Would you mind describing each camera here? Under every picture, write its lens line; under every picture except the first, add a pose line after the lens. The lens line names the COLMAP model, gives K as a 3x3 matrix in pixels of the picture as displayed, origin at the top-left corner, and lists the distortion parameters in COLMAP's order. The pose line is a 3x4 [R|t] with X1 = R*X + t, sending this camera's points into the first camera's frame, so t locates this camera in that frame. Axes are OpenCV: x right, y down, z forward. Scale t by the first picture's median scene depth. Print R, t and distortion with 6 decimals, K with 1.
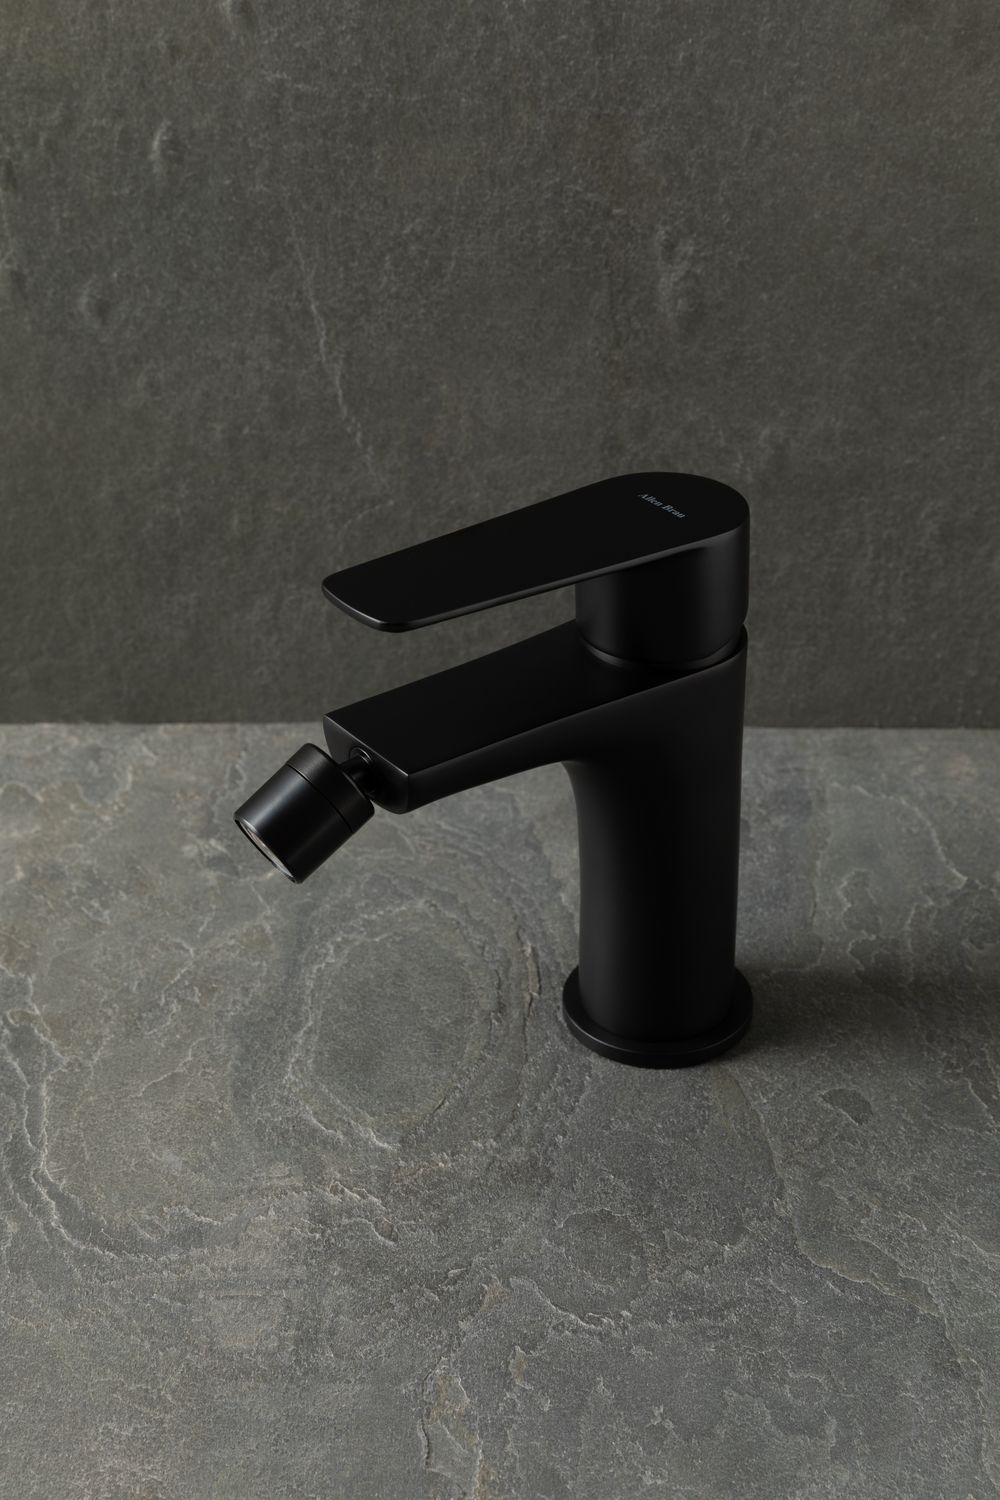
lens RADIAL K [[2634.6, 0, 494.6], [0, 2634.6, 785.4], [0, 0, 1]] dist [0.007938, 0.000000]
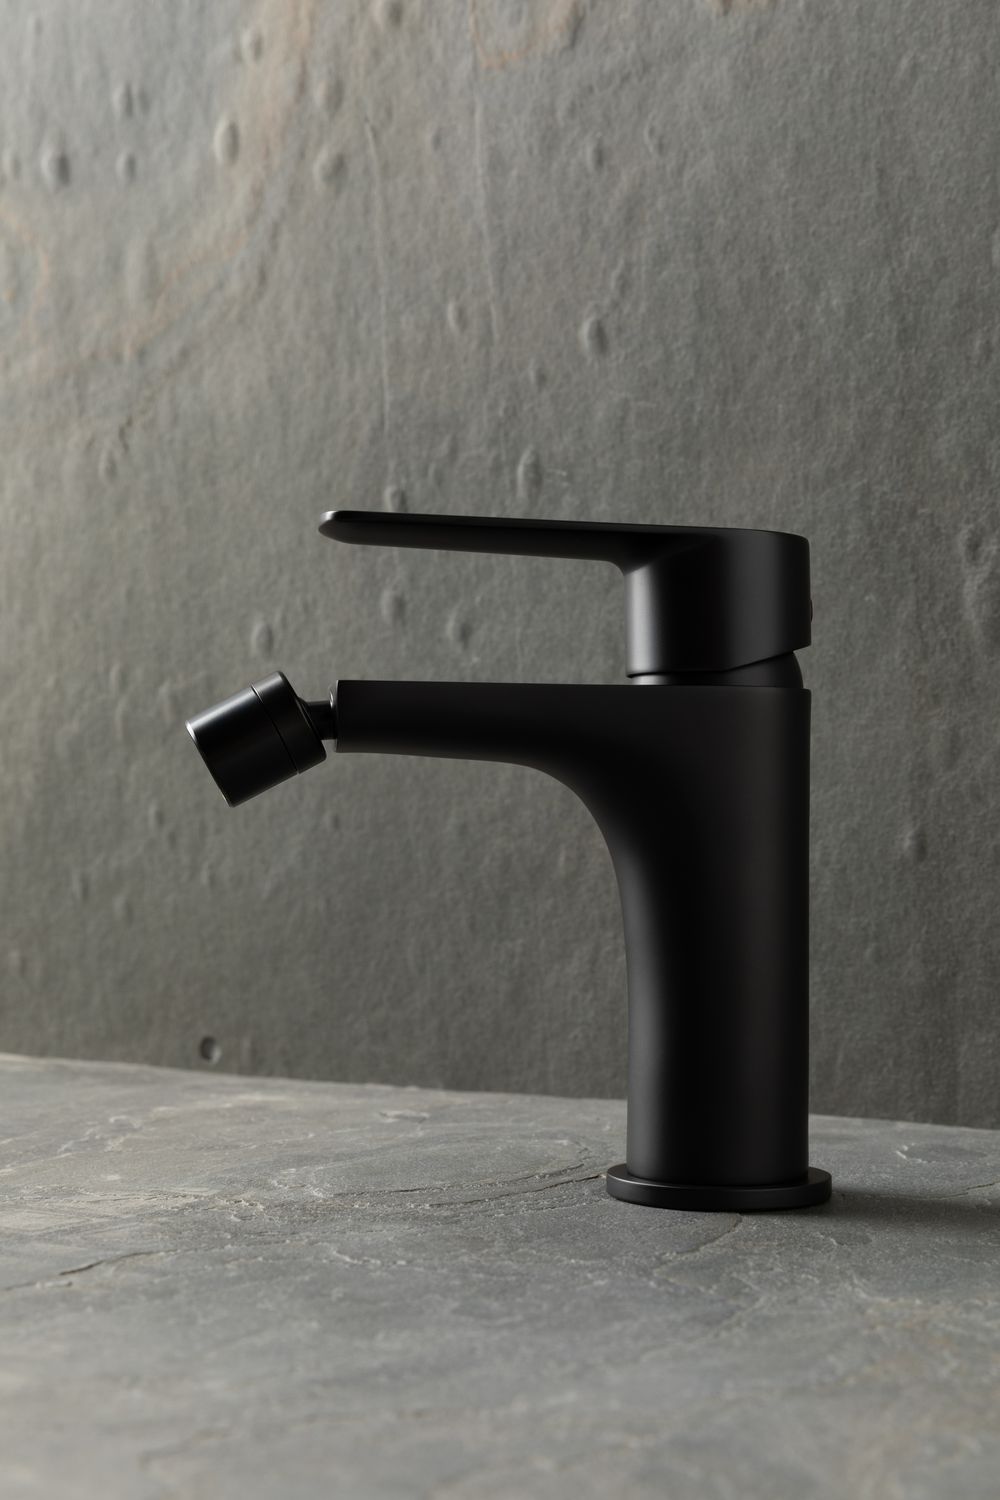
lens RADIAL K [[2634.6, 0, 531.3], [0, 2634.6, 790.4], [0, 0, 1]] dist [0.007938, 0.000000]
pose [[0.879901, 0.016119, -0.474883, 0.386938], [-0.264958, 0.846261, -0.462211, 0.362840], [0.394425, 0.532524, 0.748897, 0.264157]]
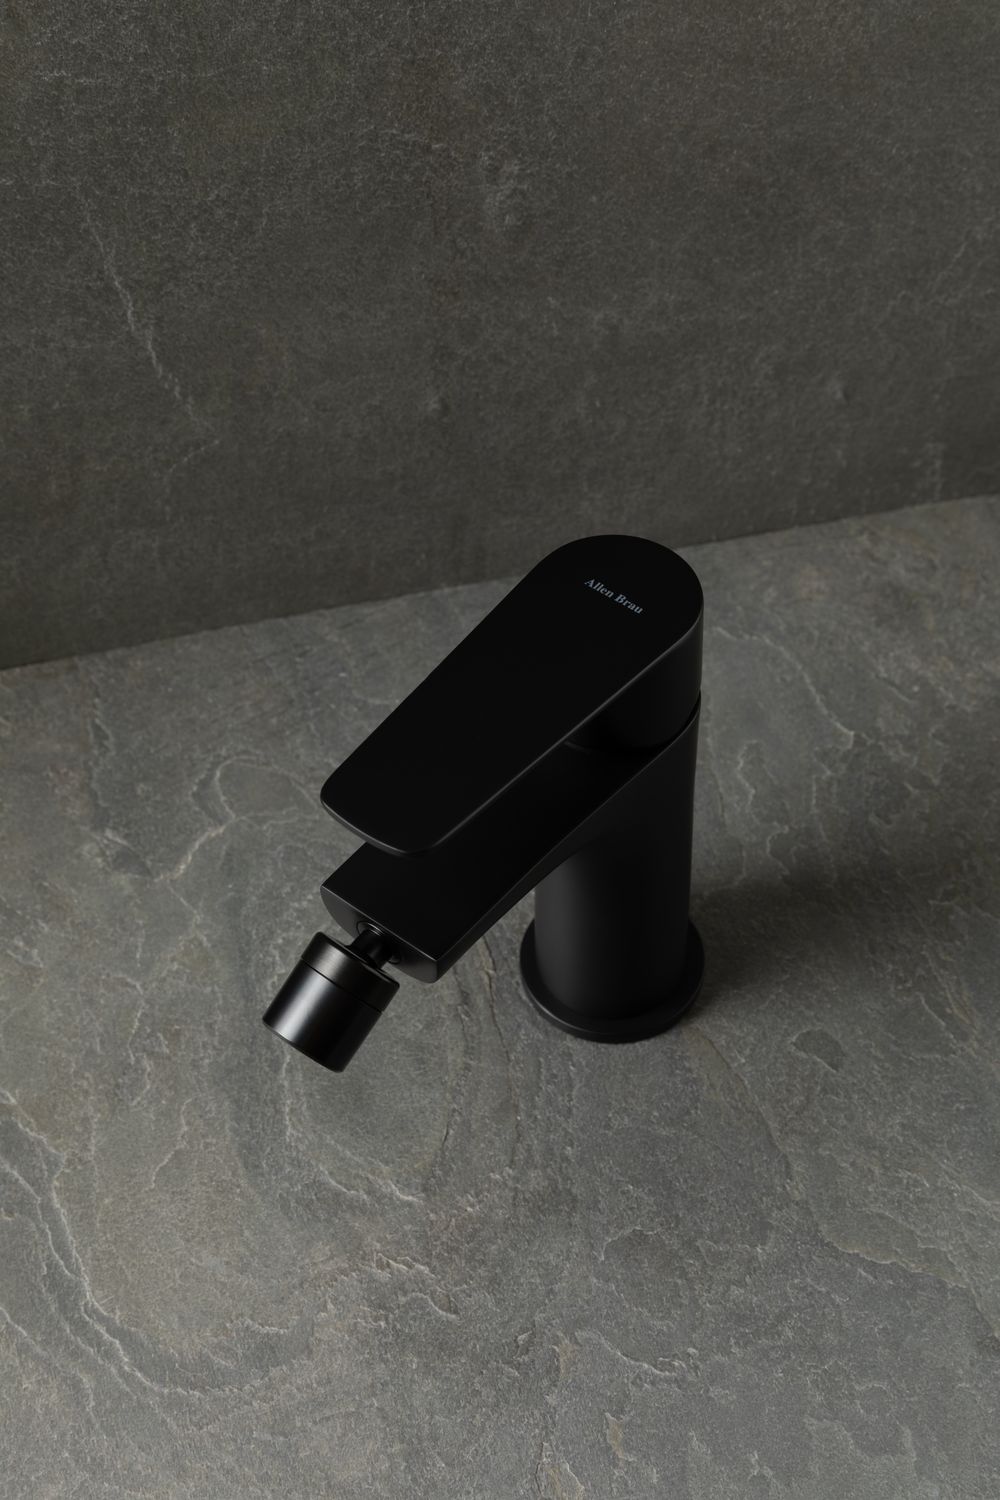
lens RADIAL K [[2634.6, 0, 497.4], [0, 2634.6, 786.2], [0, 0, 1]] dist [0.007938, 0.000000]
pose [[0.967450, -0.199470, 0.155735, -0.121699], [0.138411, 0.932268, 0.334242, -0.315148], [-0.211858, -0.301807, 0.929531, 0.070379]]
